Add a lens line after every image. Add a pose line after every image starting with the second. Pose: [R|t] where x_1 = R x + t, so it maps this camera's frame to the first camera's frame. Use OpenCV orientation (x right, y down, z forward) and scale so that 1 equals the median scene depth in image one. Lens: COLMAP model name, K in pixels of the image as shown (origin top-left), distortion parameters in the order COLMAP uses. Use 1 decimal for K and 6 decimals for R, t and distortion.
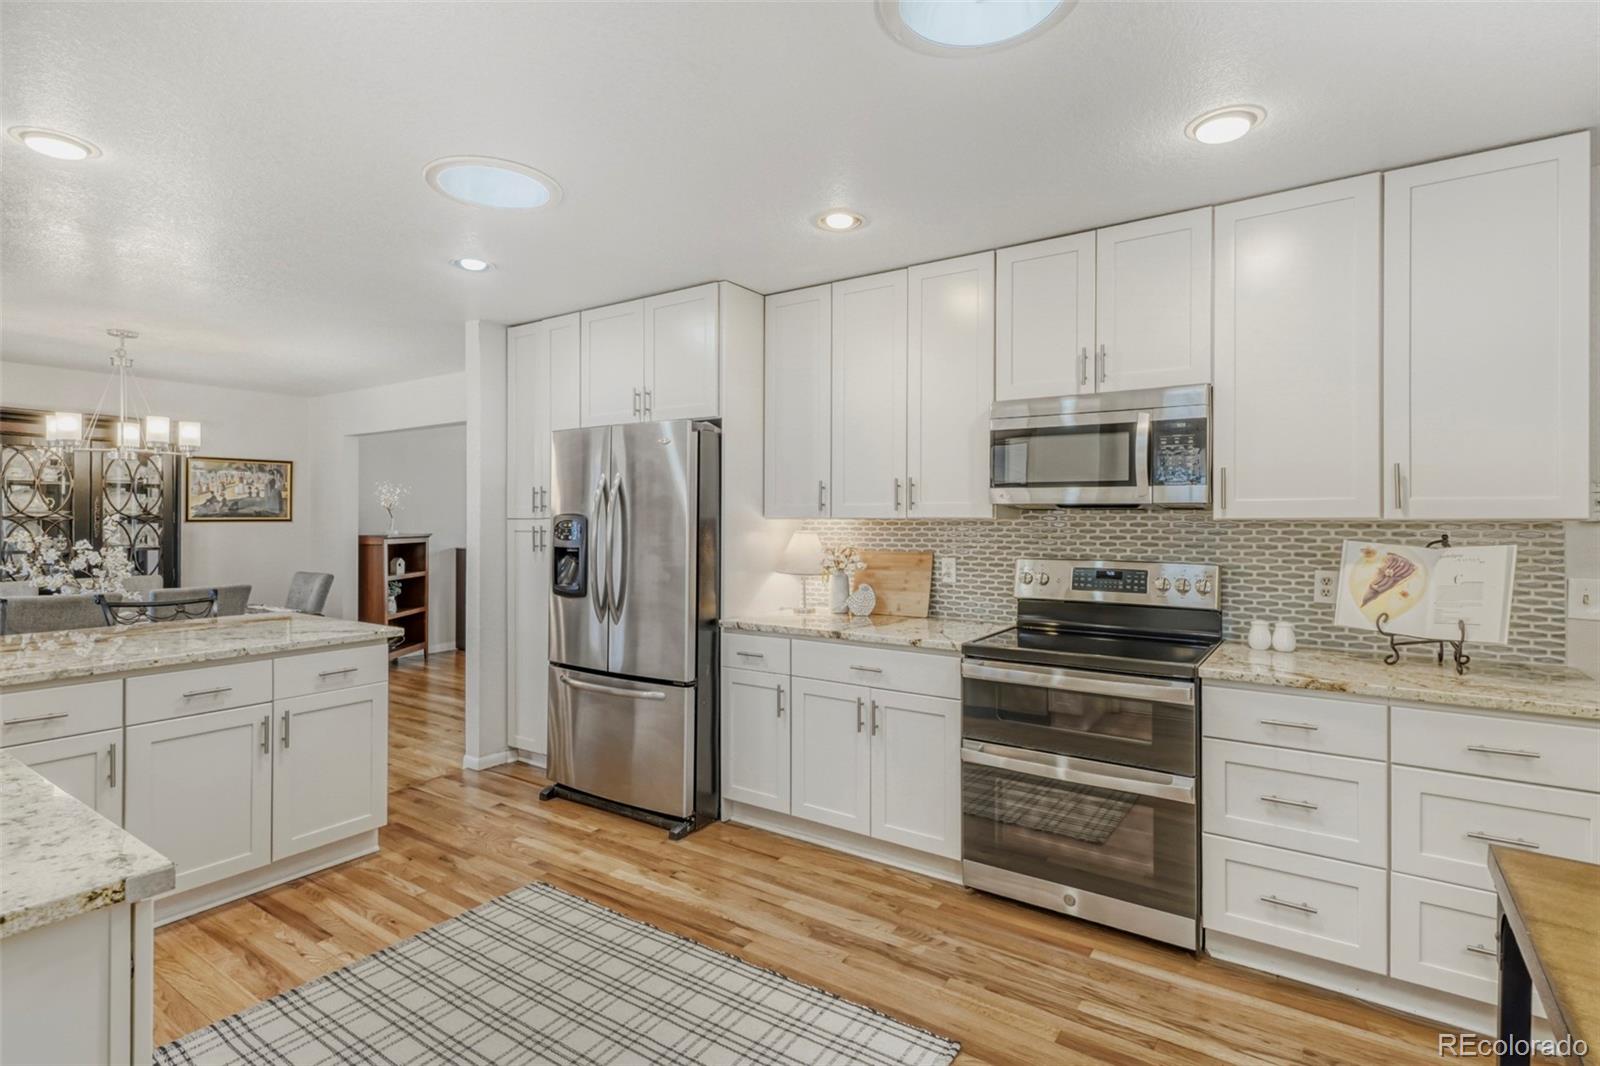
lens RADIAL K [[776.8, 0, 809.6], [0, 776.8, 522.8], [0, 0, 1]] dist [-0.006635, -0.001382]
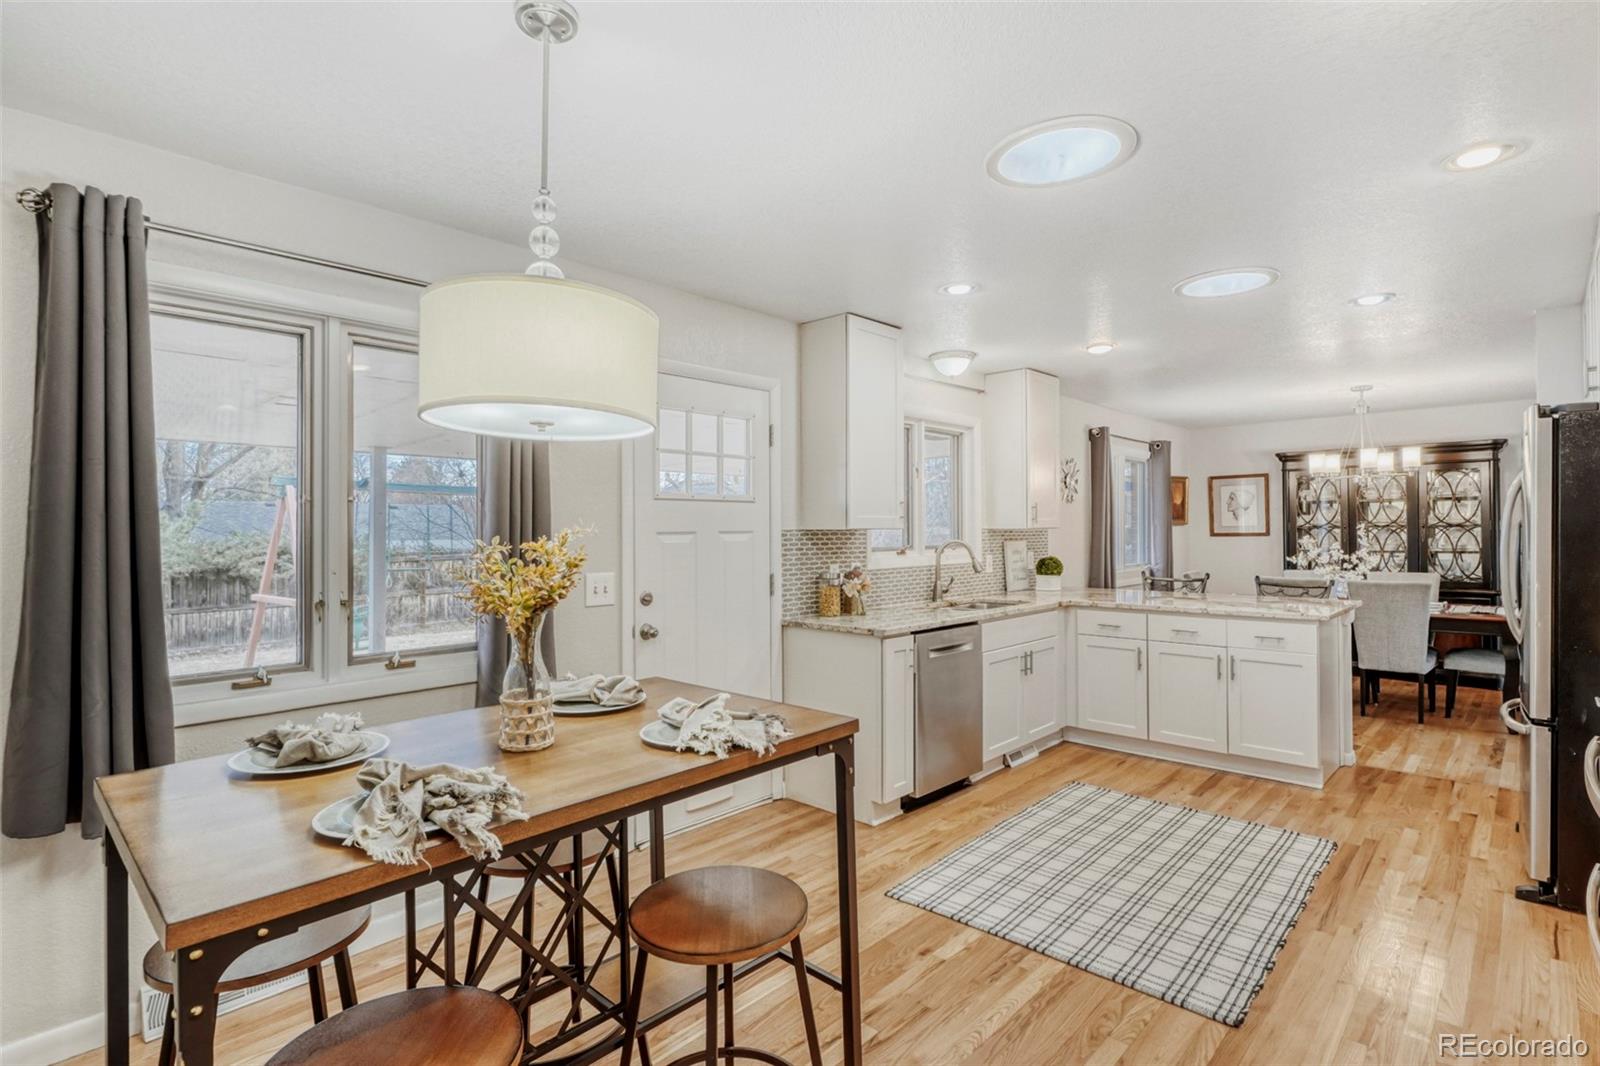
lens RADIAL K [[776.8, 0, 810.2], [0, 776.8, 532.5], [0, 0, 1]] dist [-0.006635, -0.001382]
pose [[-0.148367, 0.001299, -0.988932, 0.939158], [0.001670, 0.999998, 0.001063, 0.002416], [0.988931, -0.001494, -0.148369, 0.419787]]
